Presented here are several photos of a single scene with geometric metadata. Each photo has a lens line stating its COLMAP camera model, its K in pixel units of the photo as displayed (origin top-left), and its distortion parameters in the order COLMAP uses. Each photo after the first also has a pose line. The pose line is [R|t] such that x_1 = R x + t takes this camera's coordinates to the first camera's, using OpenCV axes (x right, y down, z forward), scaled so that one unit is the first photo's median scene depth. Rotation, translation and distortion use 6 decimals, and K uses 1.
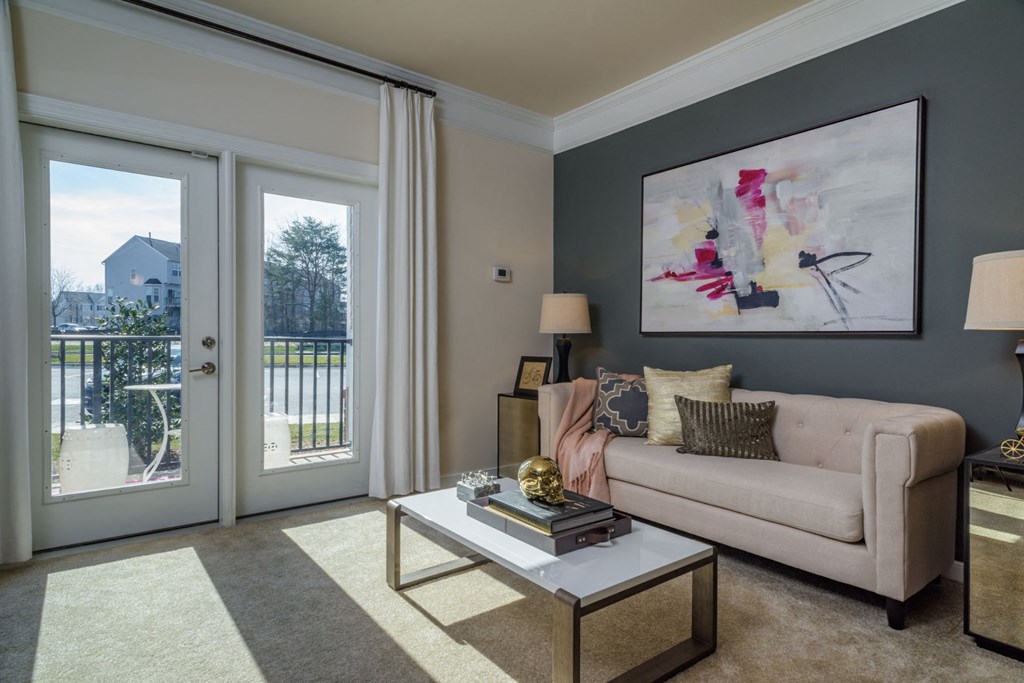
lens RADIAL K [[536.1, 0, 514.2], [0, 536.1, 349.4], [0, 0, 1]] dist [0.002242, -0.000047]
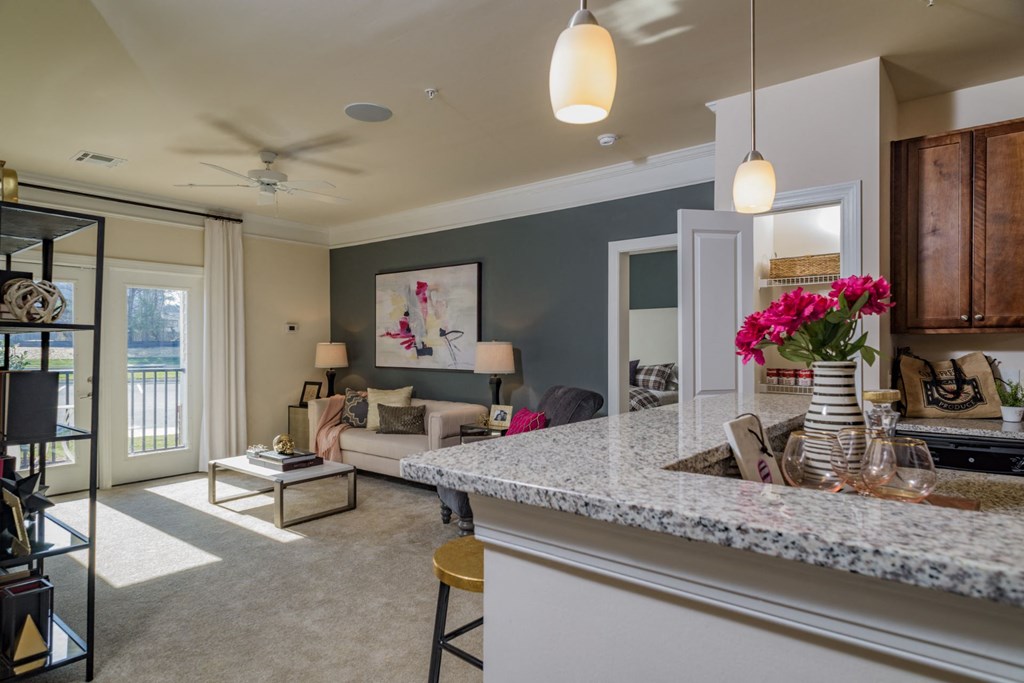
lens RADIAL K [[575.5, 0, 511.5], [0, 575.5, 349.6], [0, 0, 1]] dist [0.020356, -0.016527]
pose [[0.974031, -0.009710, 0.226206, 0.272386], [0.011630, 0.999907, -0.007158, -0.075448], [-0.226115, 0.009603, 0.974053, -0.973447]]
